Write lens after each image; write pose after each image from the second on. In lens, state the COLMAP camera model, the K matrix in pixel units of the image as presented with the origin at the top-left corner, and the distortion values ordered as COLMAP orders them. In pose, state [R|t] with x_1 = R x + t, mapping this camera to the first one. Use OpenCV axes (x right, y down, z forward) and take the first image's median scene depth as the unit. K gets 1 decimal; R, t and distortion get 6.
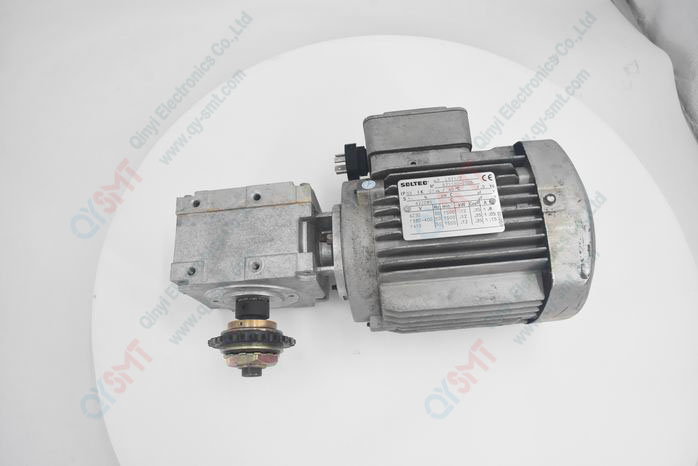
lens RADIAL K [[460.5, 0, 349.0], [0, 460.5, 233.0], [0, 0, 1]] dist [-0.157289, 0.066141]
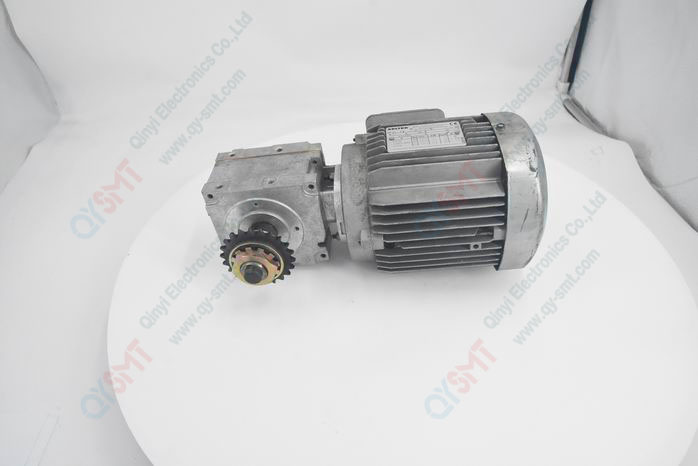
lens RADIAL K [[460.5, 0, 349.0], [0, 460.5, 233.0], [0, 0, 1]] dist [-0.157289, 0.066141]
pose [[0.996716, 0.040820, -0.069934, 0.102048], [-0.068166, 0.889137, -0.452535, 0.747785], [0.043709, 0.455816, 0.889000, -0.041848]]
